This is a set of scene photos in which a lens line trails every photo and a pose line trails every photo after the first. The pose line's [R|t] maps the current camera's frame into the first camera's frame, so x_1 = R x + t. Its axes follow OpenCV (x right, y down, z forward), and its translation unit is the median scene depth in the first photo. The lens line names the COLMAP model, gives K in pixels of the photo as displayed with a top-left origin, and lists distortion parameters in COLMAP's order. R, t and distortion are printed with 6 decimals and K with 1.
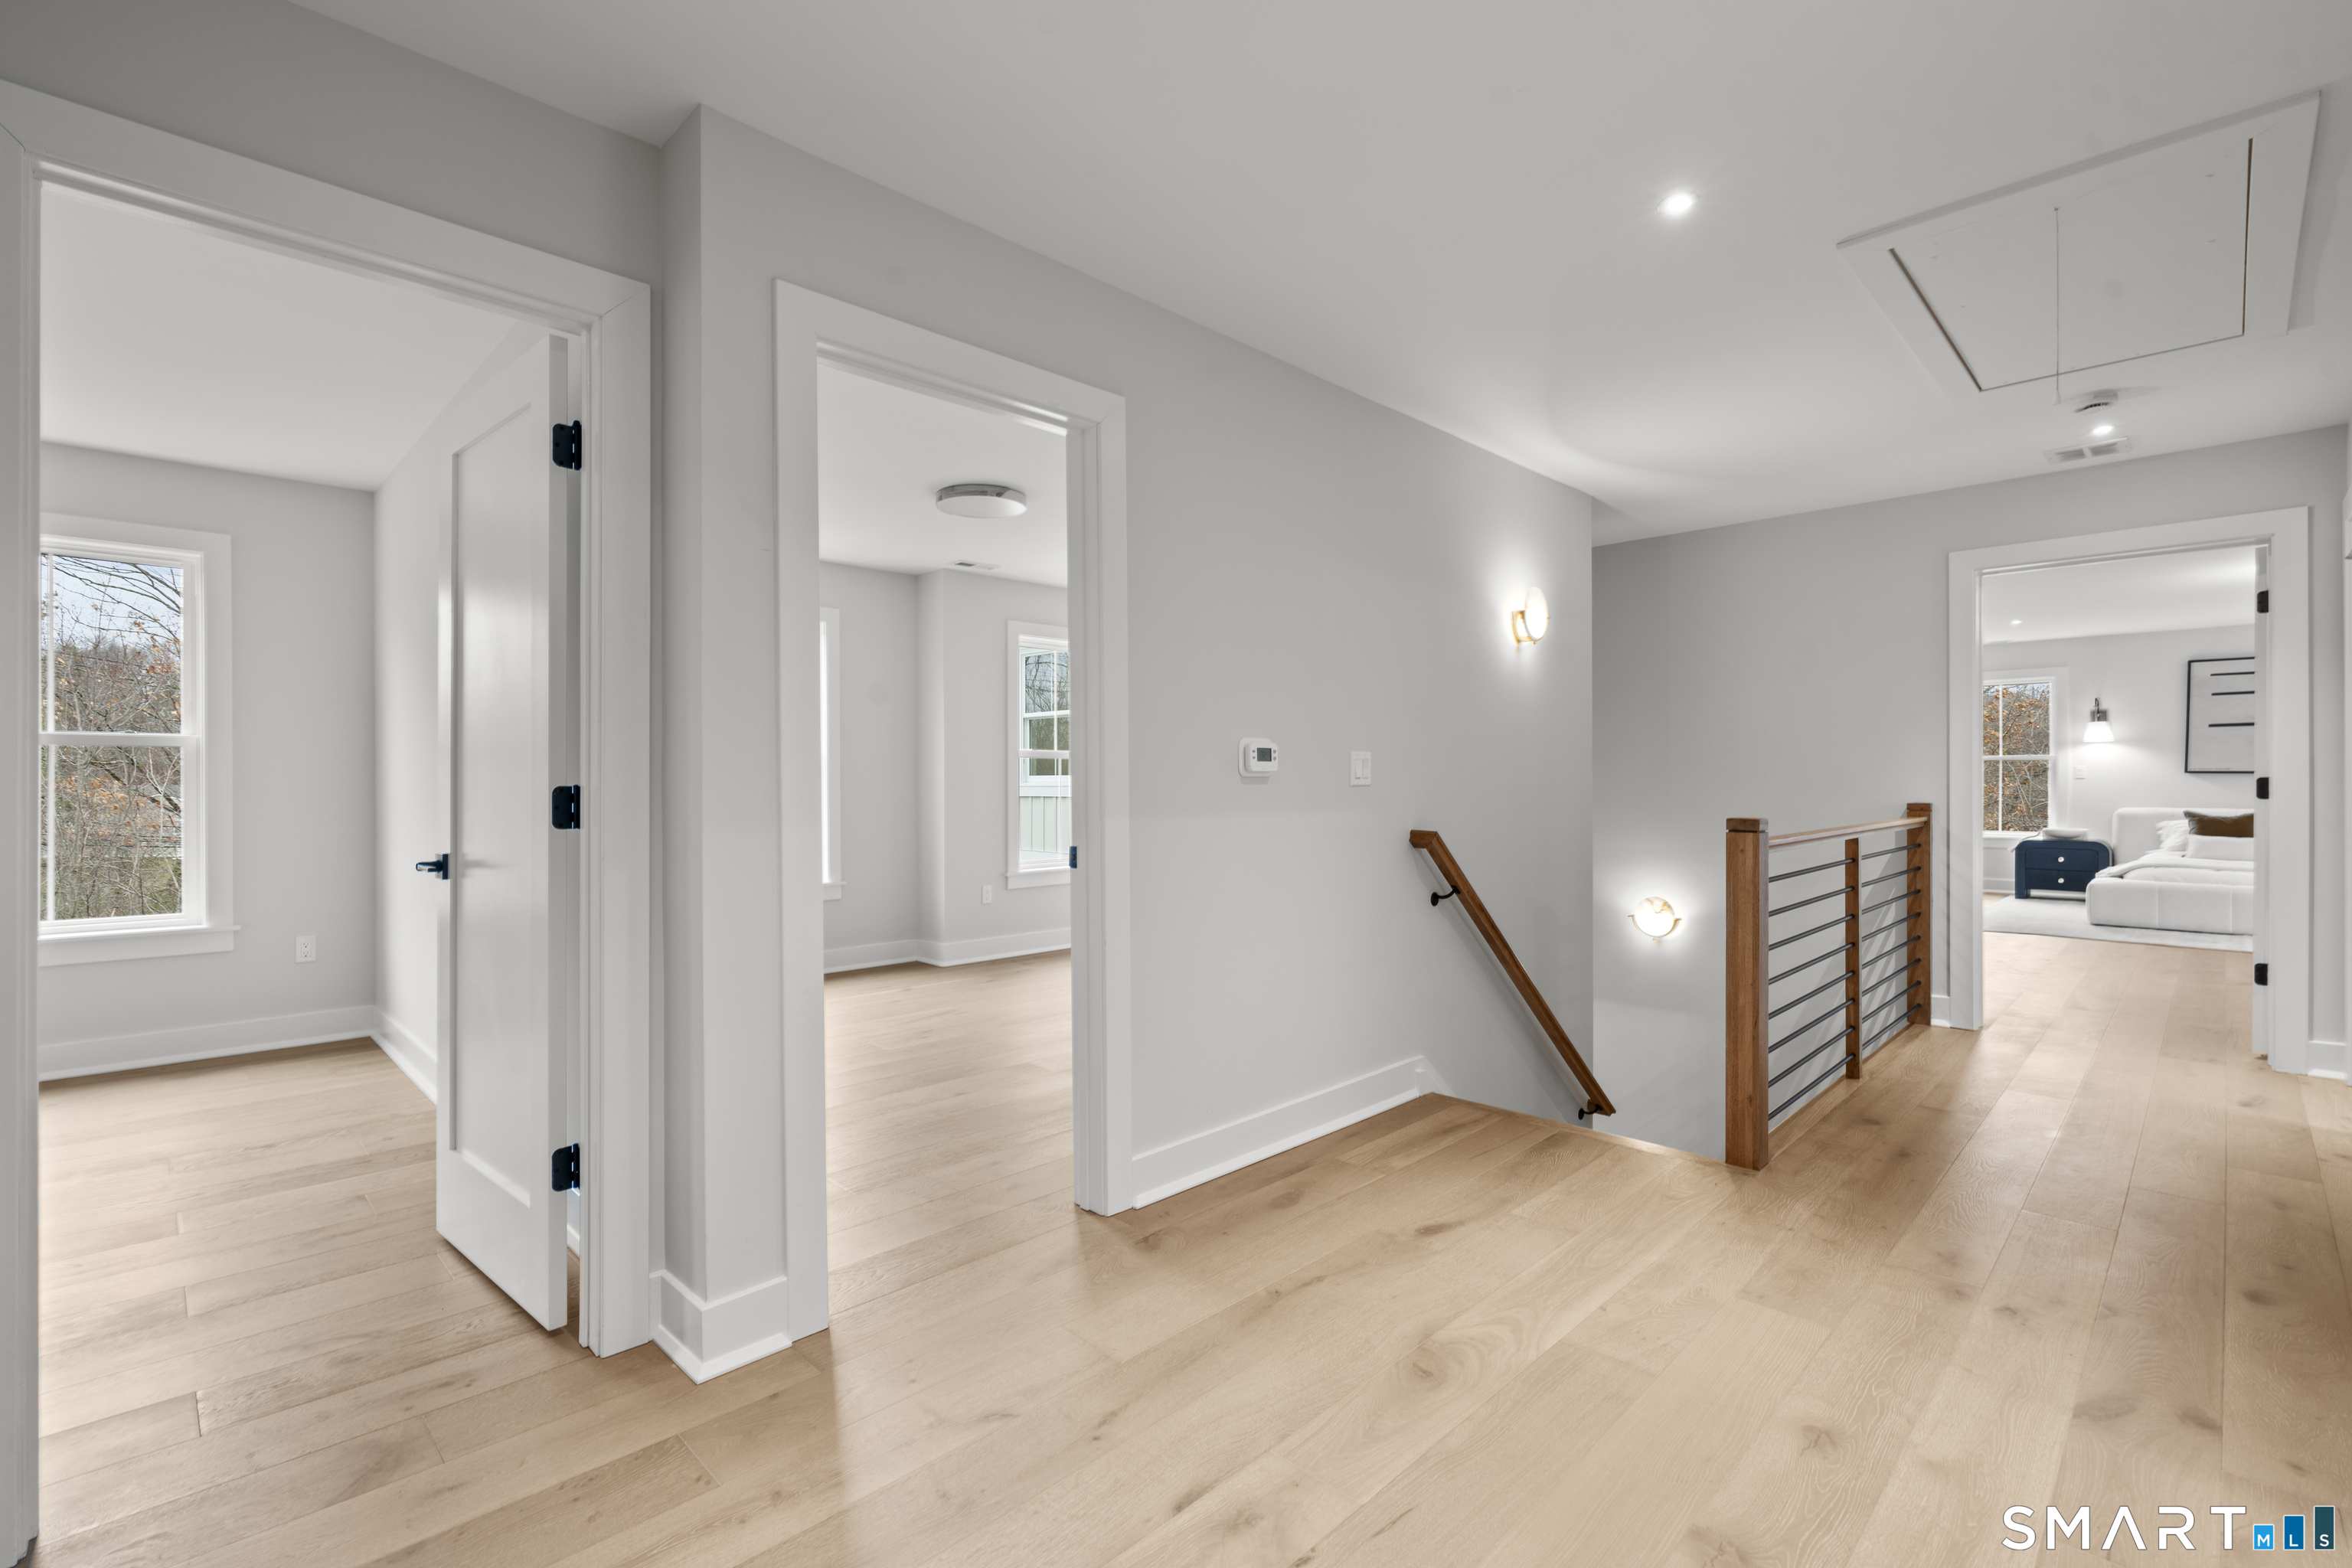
lens RADIAL K [[1068.9, 0, 1184.4], [0, 1068.9, 787.3], [0, 0, 1]] dist [0.000754, 0.000106]
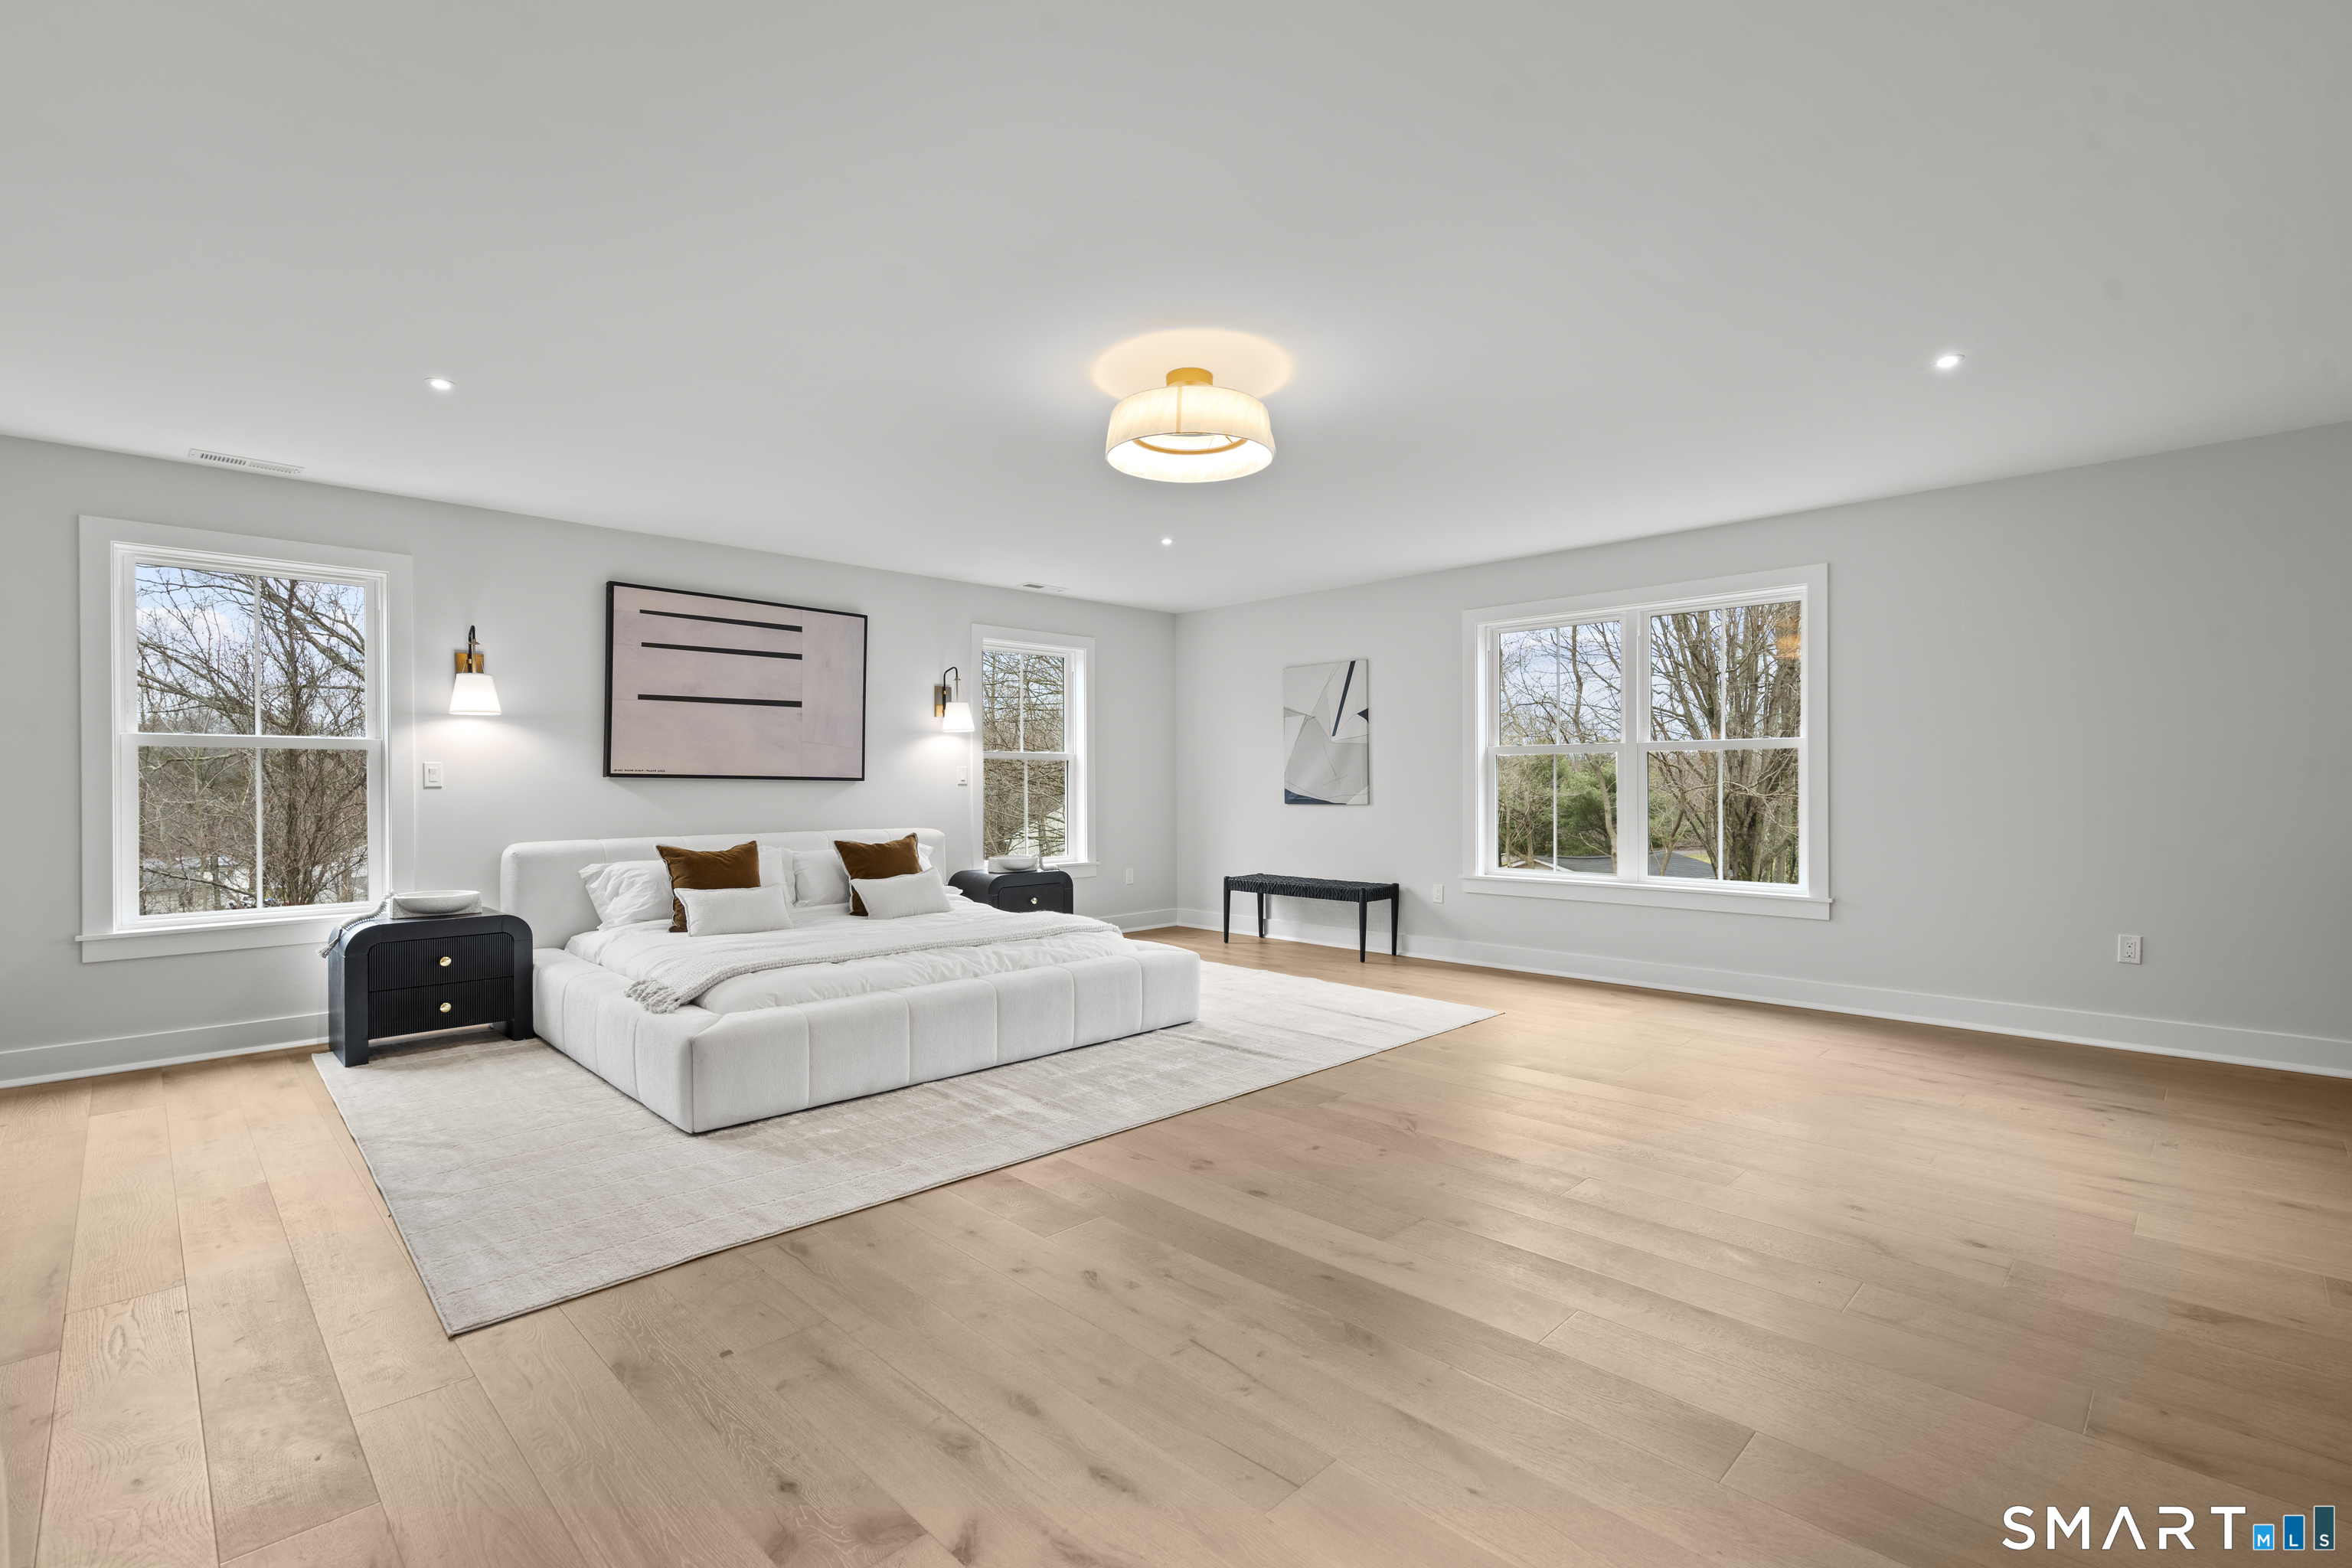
lens RADIAL K [[1068.9, 0, 1177.6], [0, 1068.9, 788.1], [0, 0, 1]] dist [0.000754, 0.000106]
pose [[0.014771, 0.003547, 0.999885, 0.382577], [0.007232, 0.999967, -0.003654, -0.003332], [-0.999865, 0.007285, 0.014745, 0.712926]]
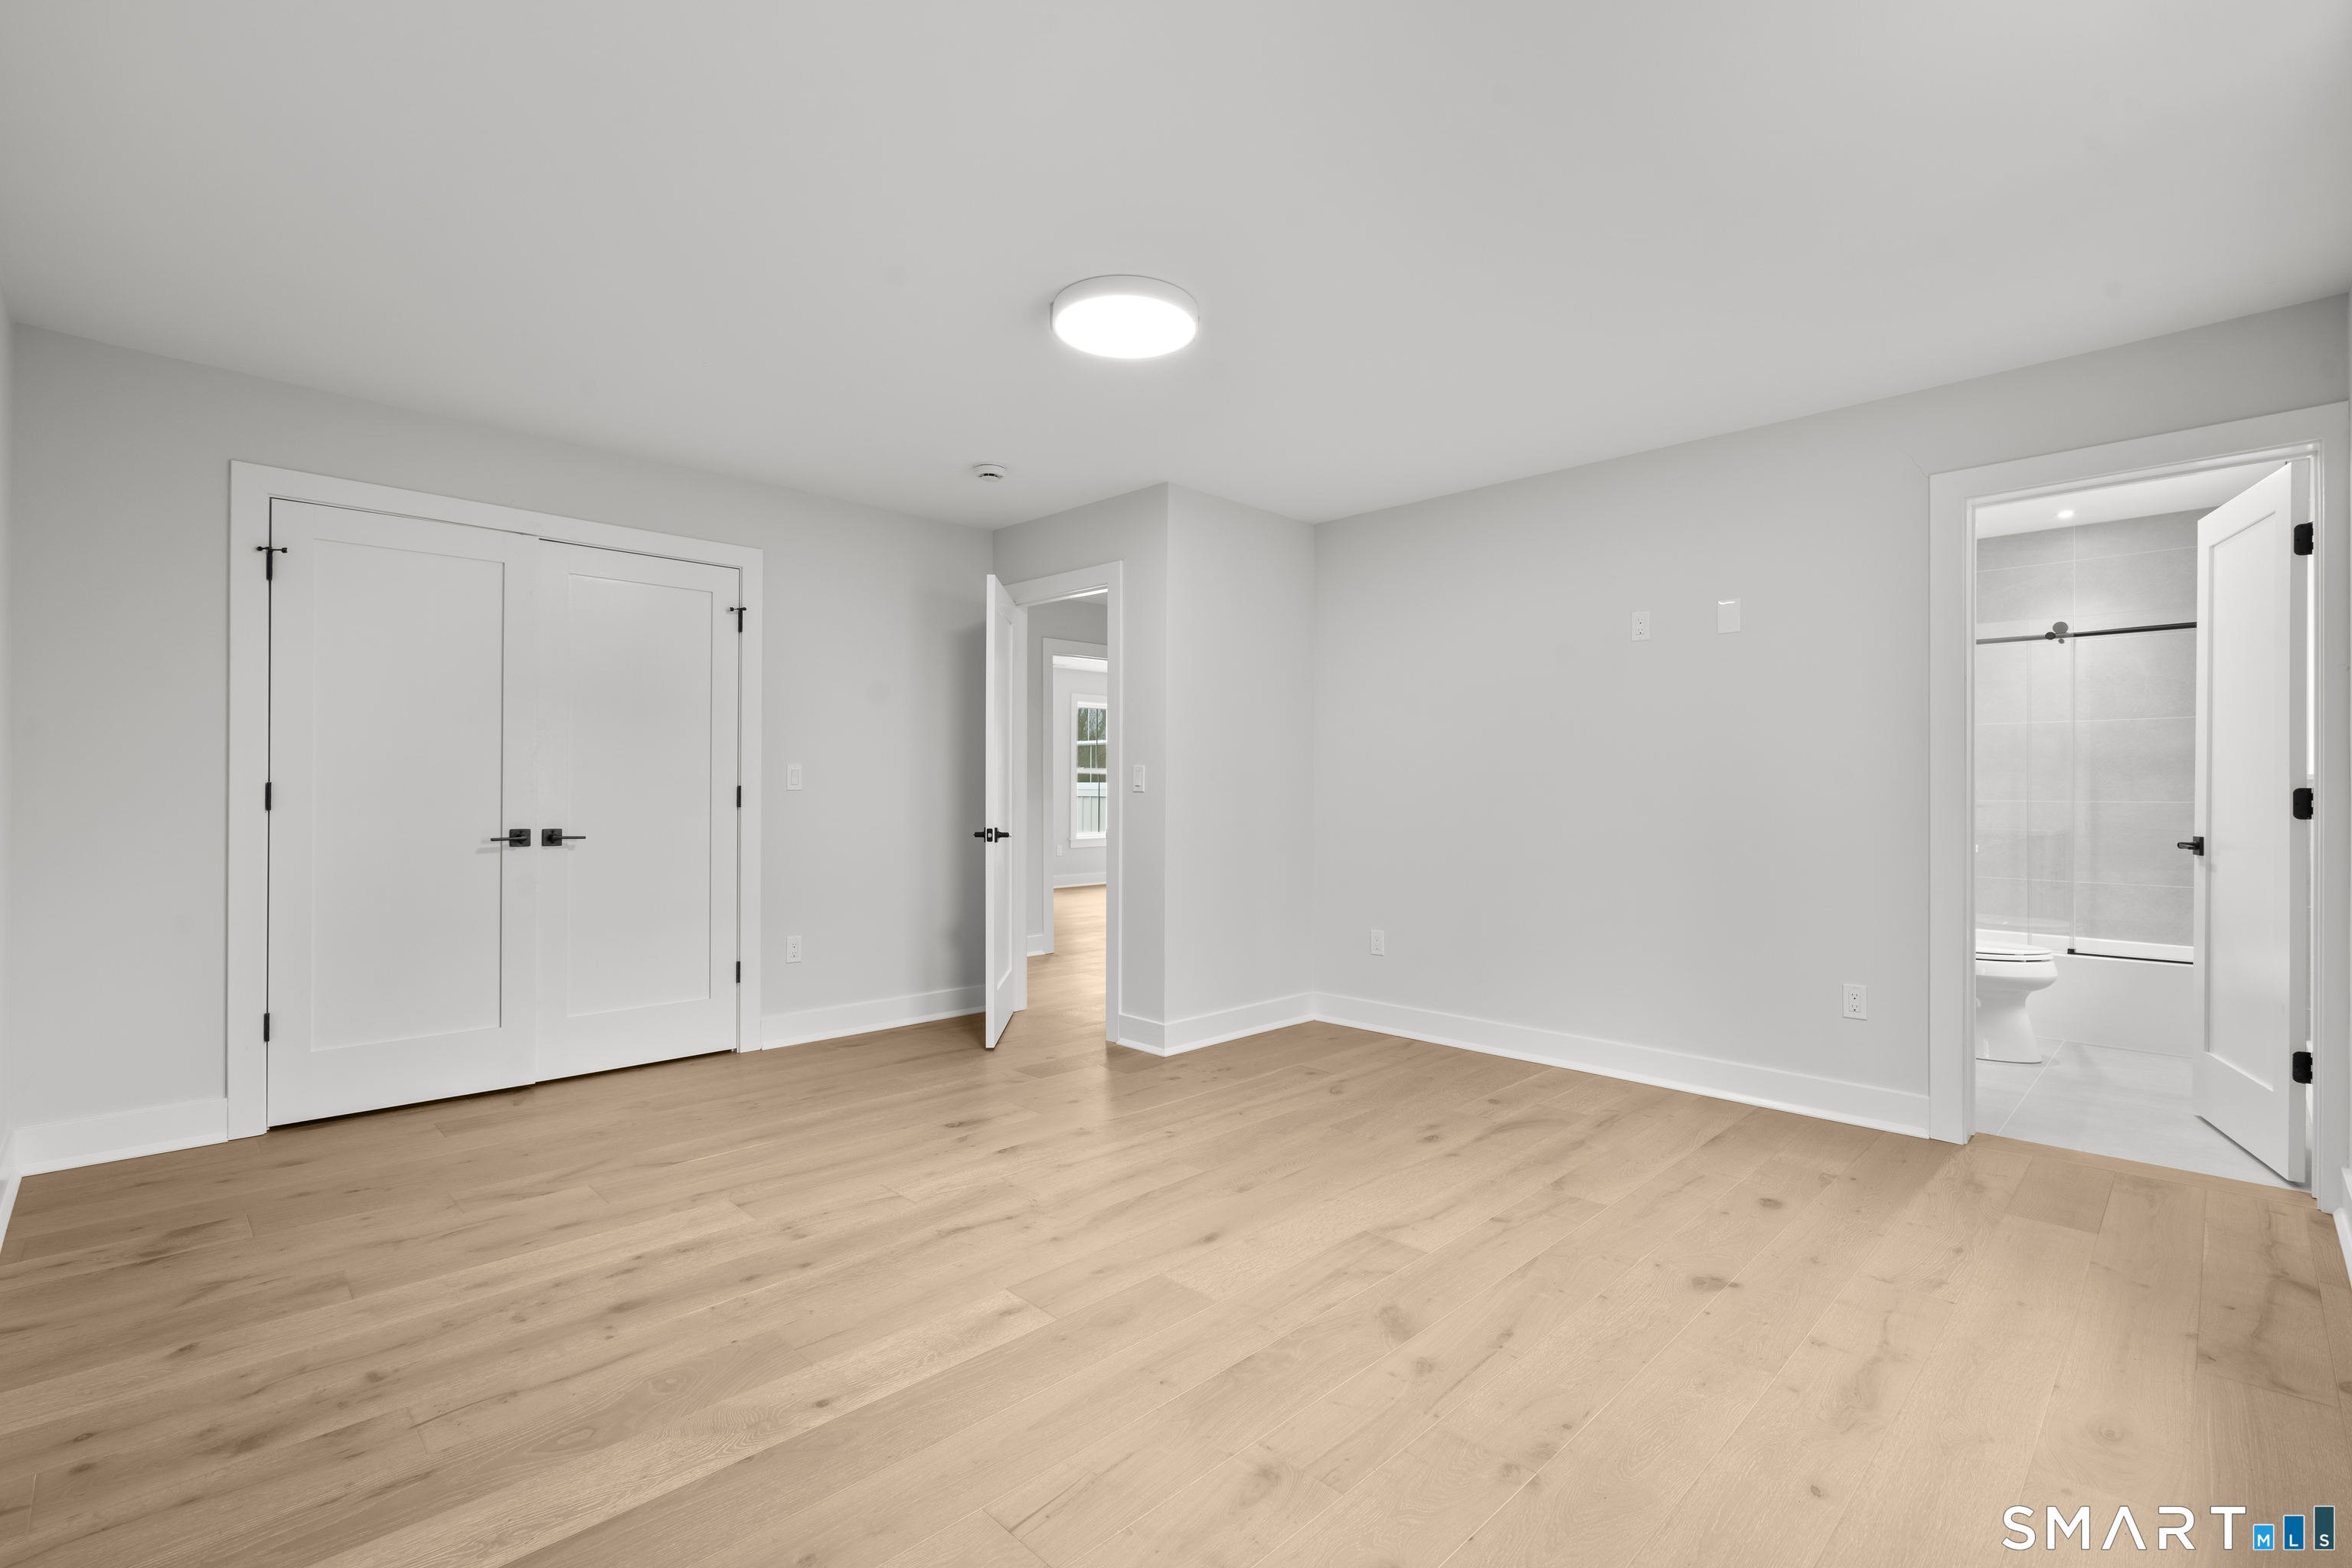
lens RADIAL K [[1068.9, 0, 1172.0], [0, 1068.9, 784.9], [0, 0, 1]] dist [0.000754, 0.000106]
pose [[0.999341, 0.005267, -0.035916, 0.048762], [-0.005631, 0.999934, -0.010054, 0.005228], [0.035860, 0.010249, 0.999304, -0.576409]]
